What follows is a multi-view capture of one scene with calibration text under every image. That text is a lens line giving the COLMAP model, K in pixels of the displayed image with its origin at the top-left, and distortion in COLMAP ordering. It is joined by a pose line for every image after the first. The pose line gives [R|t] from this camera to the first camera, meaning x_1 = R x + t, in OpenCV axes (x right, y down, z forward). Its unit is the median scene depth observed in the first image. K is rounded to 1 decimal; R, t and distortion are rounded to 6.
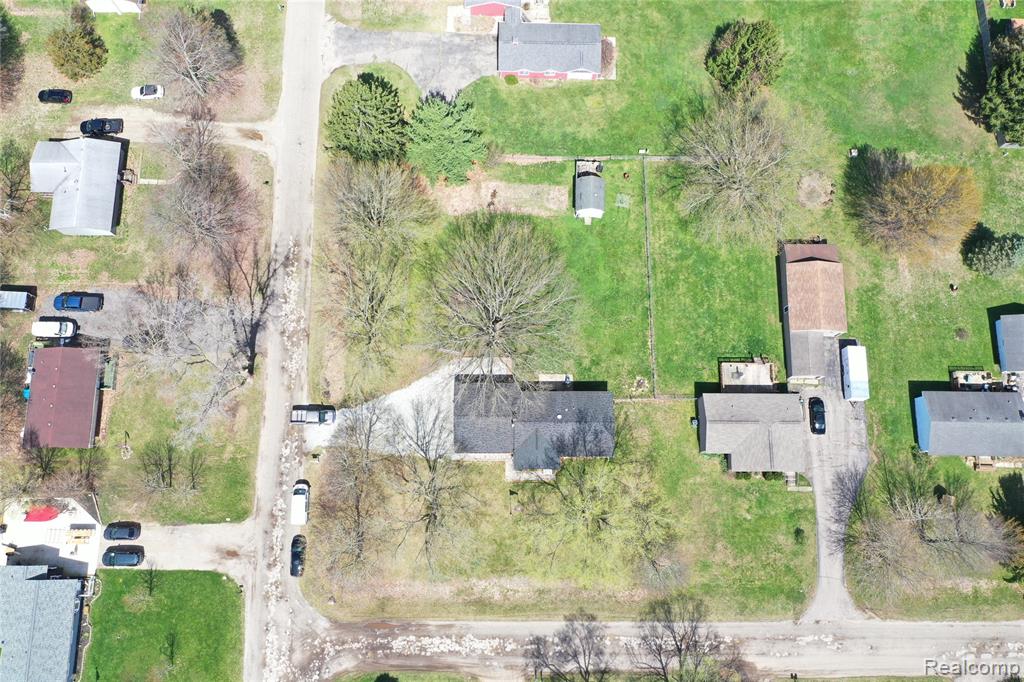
lens RADIAL K [[813.3, 0, 509.4], [0, 813.3, 339.7], [0, 0, 1]] dist [0.013758, -0.000930]
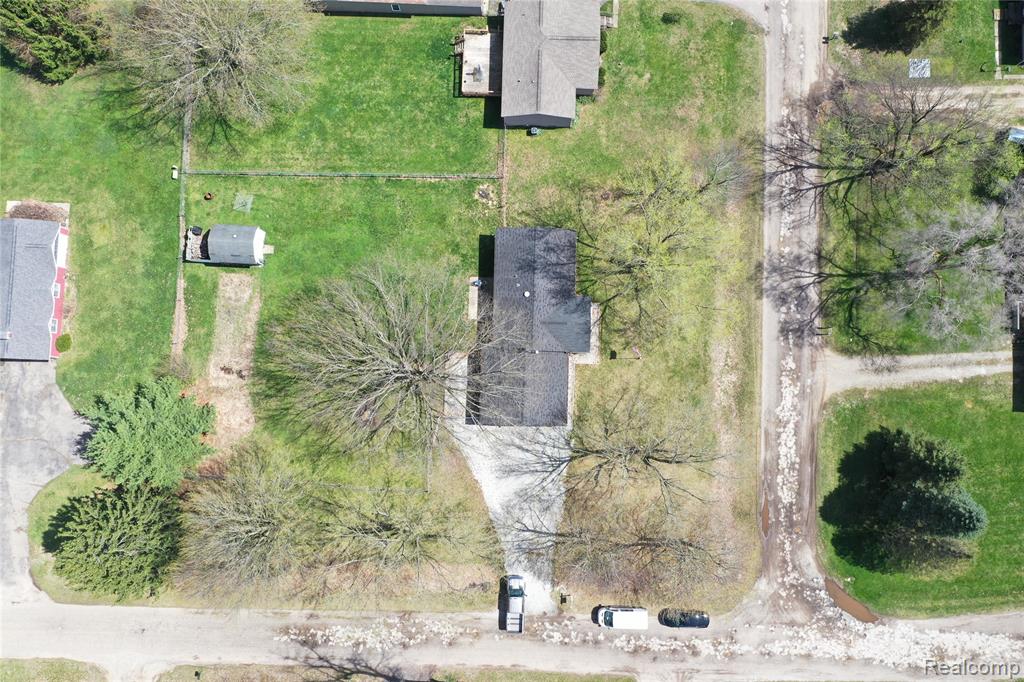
lens RADIAL K [[813.3, 0, 514.0], [0, 813.3, 337.3], [0, 0, 1]] dist [0.013758, -0.000930]
pose [[0.026432, -0.998650, 0.044711, -0.016565], [0.978699, 0.034961, 0.202303, -0.076212], [-0.203593, 0.038411, 0.978302, 0.211307]]
